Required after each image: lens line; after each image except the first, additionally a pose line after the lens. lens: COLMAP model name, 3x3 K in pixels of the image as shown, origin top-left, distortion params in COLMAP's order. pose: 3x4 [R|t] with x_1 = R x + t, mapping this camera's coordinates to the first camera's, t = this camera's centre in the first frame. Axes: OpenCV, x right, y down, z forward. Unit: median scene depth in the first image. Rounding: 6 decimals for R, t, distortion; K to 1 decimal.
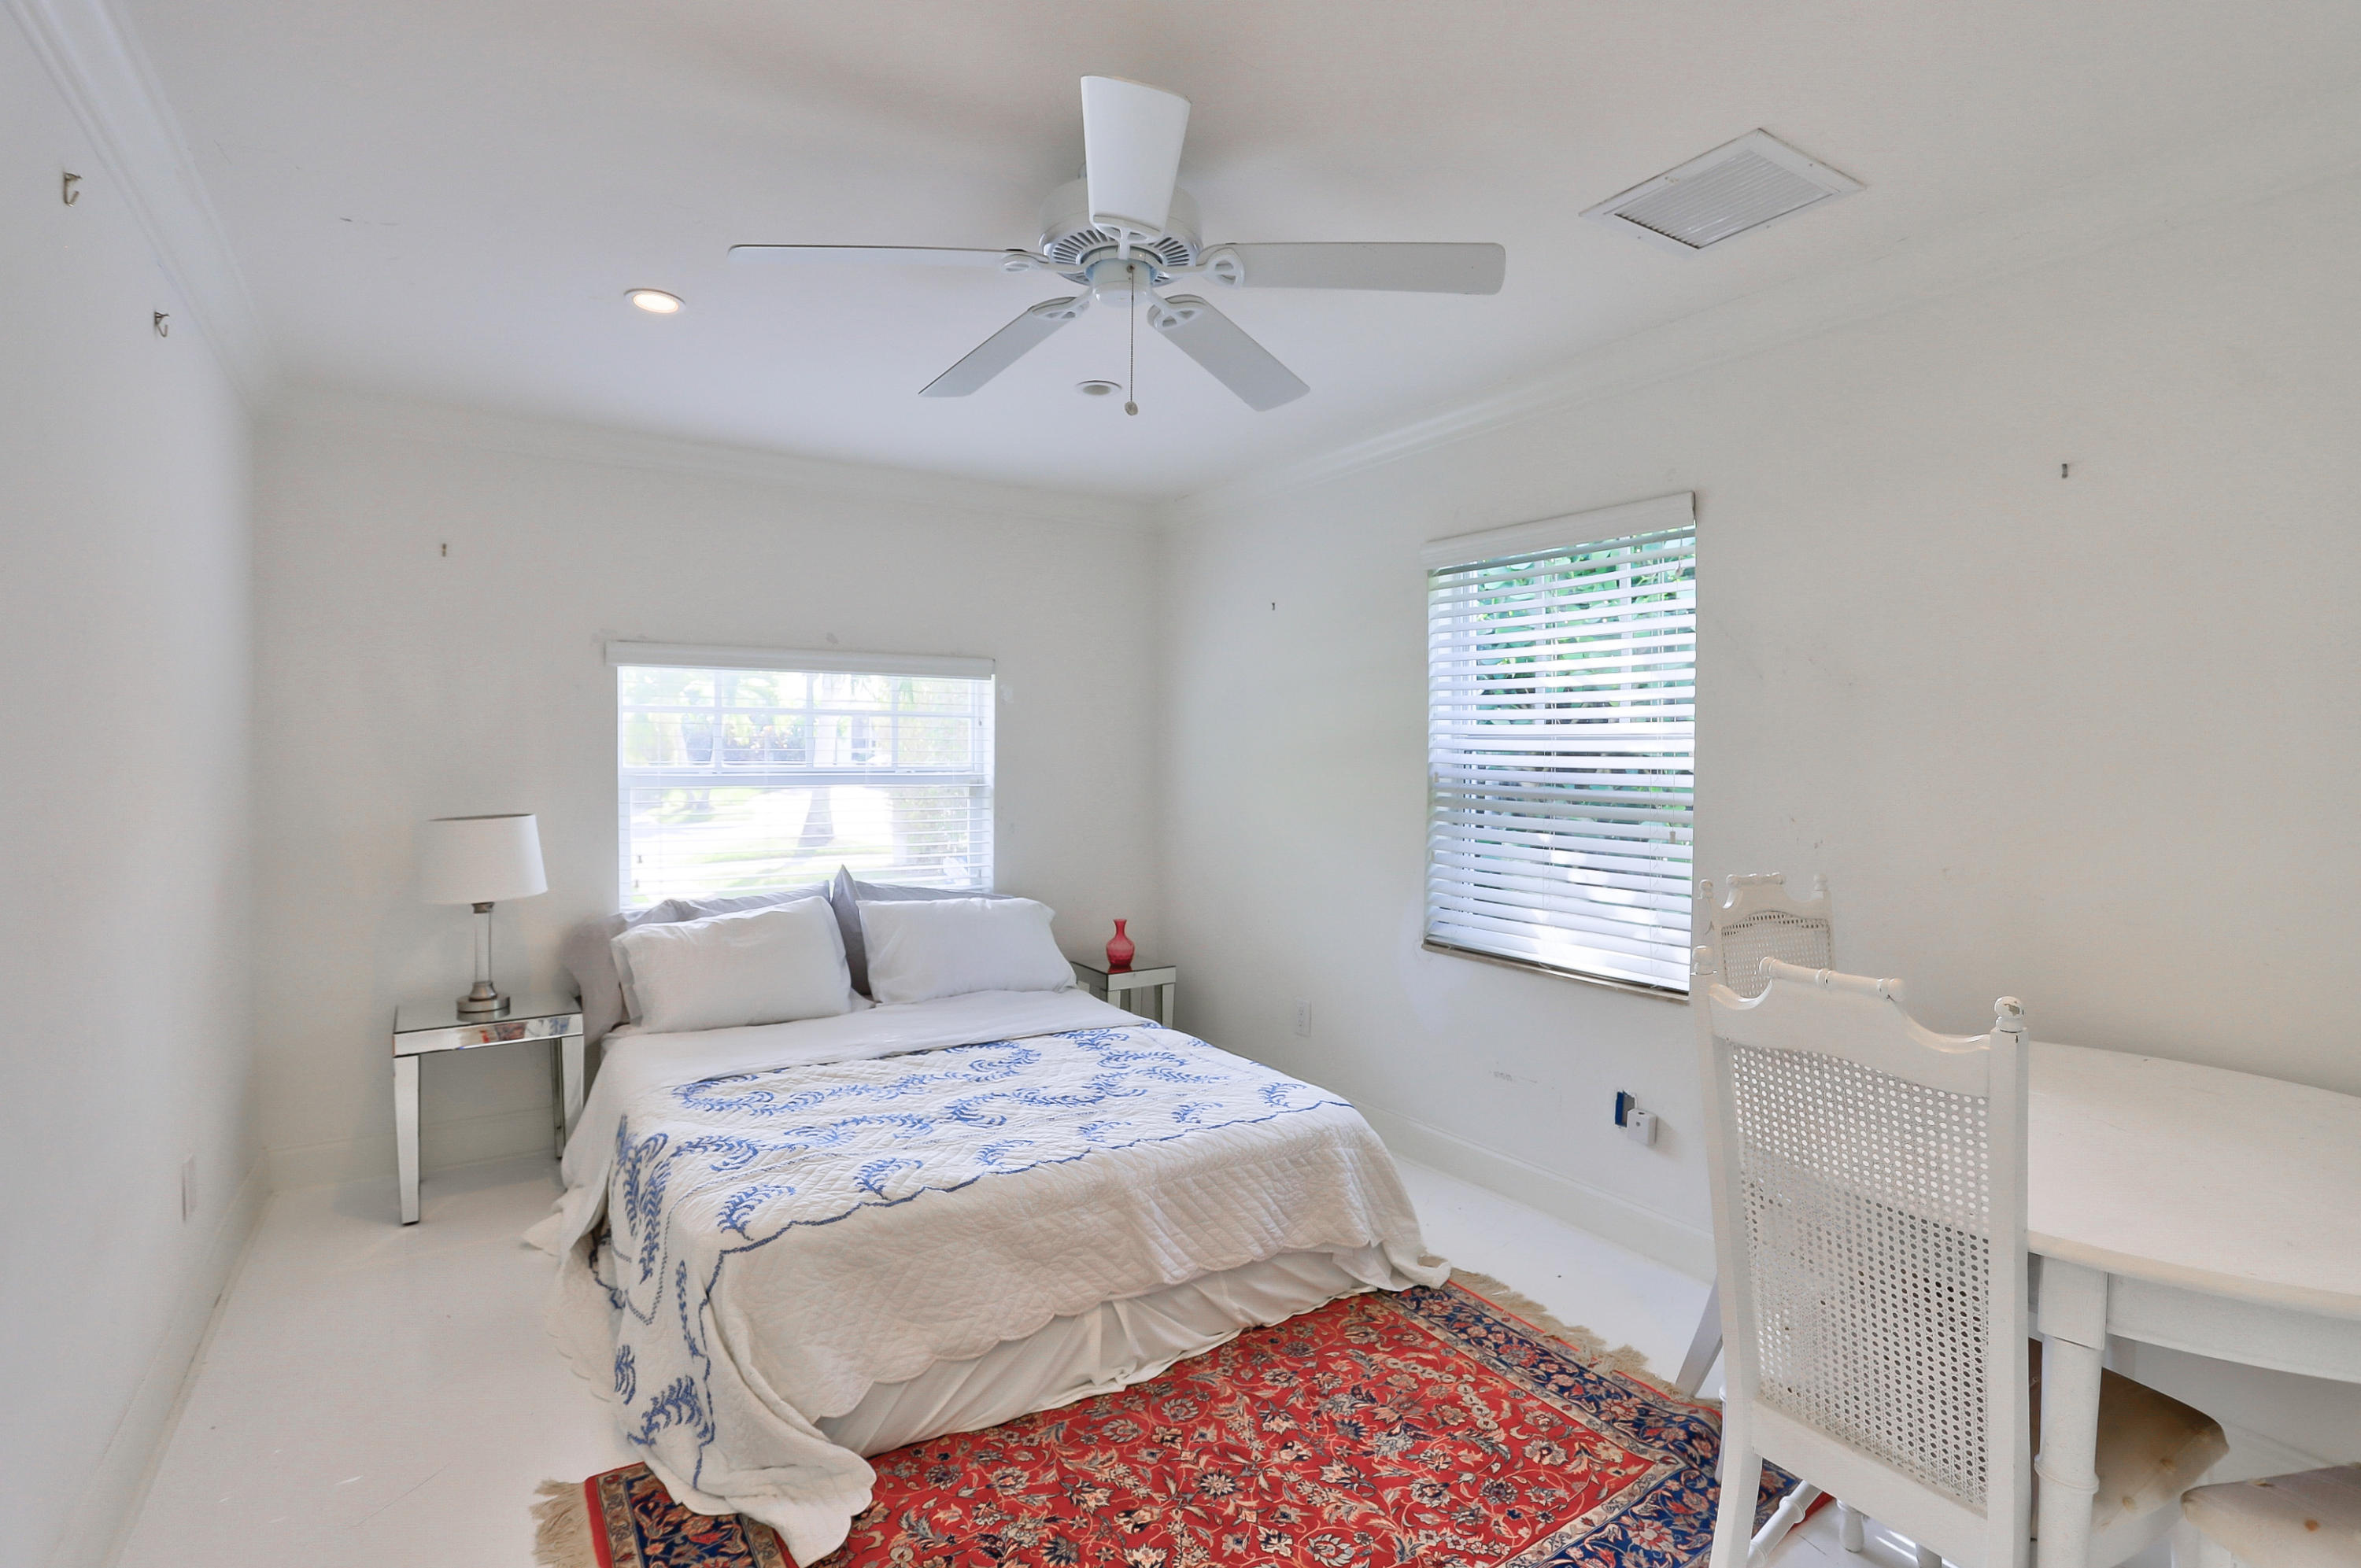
lens RADIAL K [[1139.1, 0, 1185.0], [0, 1139.1, 774.9], [0, 0, 1]] dist [-0.068630, 0.041617]
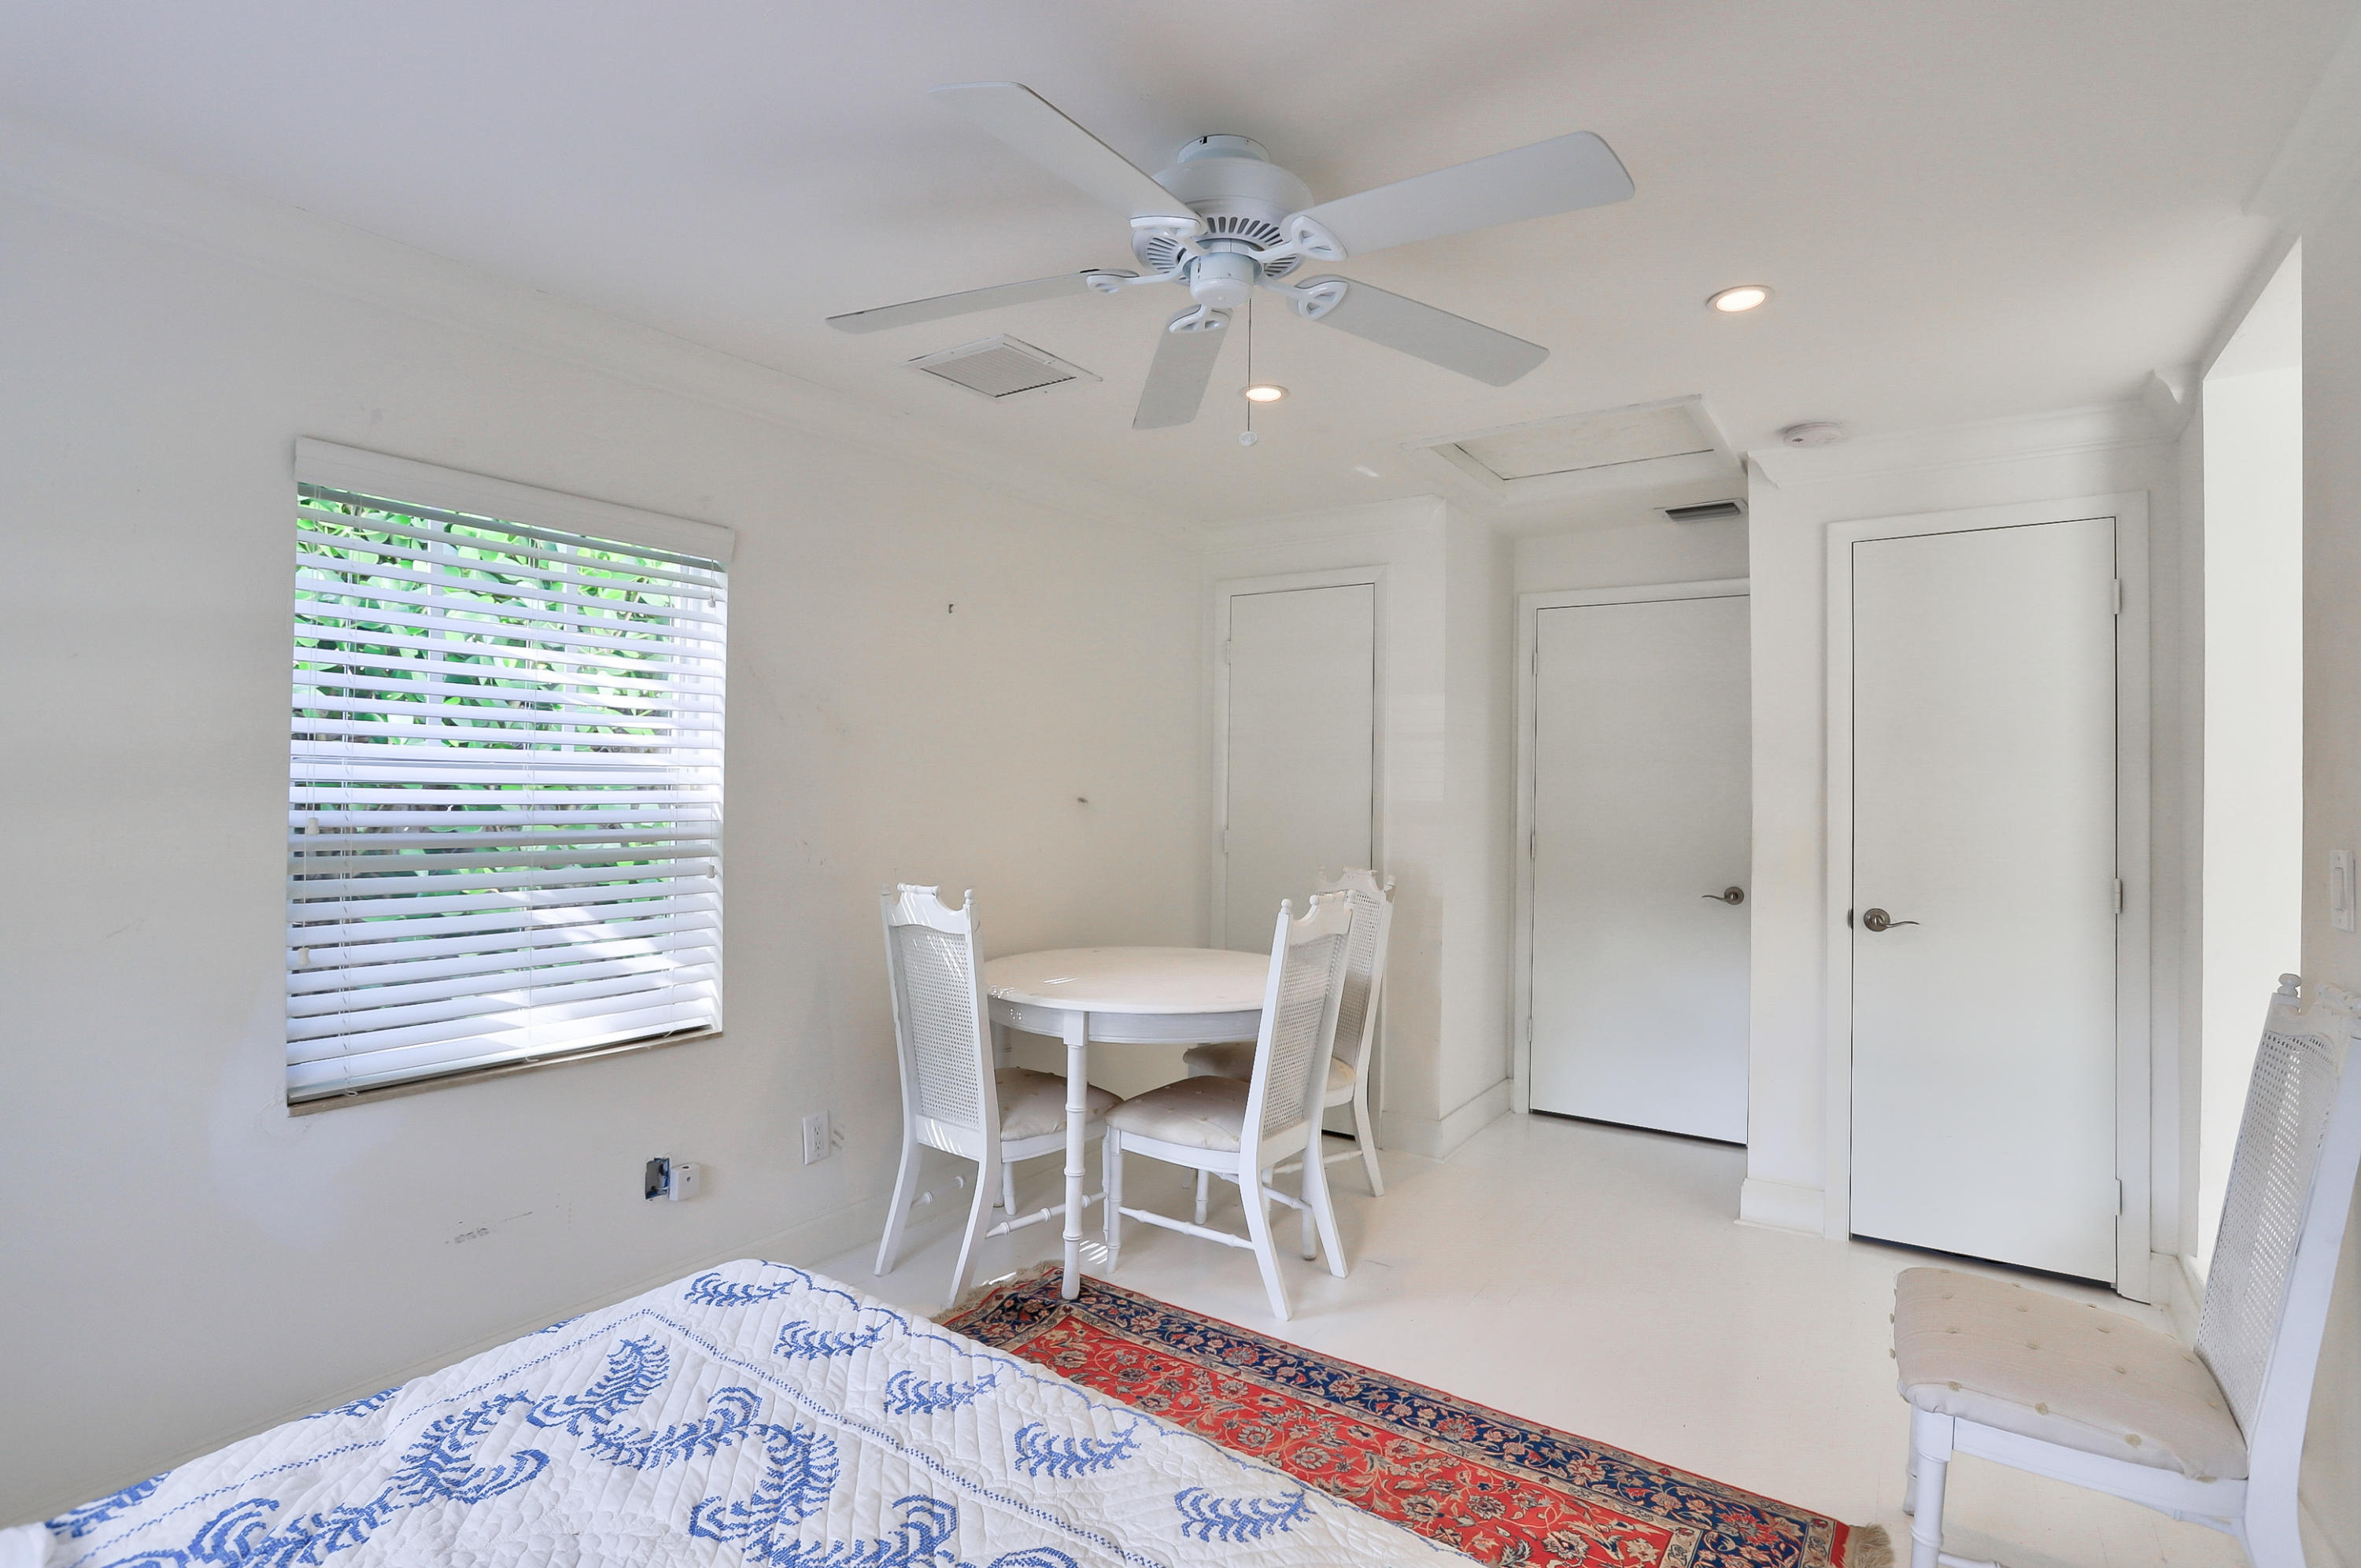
lens RADIAL K [[1139.1, 0, 1185.0], [0, 1139.1, 774.9], [0, 0, 1]] dist [-0.068630, 0.041617]
pose [[-0.391794, -0.002036, 0.920051, -0.633729], [0.005165, 0.999977, 0.004412, -0.031578], [-0.920038, 0.006480, -0.391774, 0.998941]]
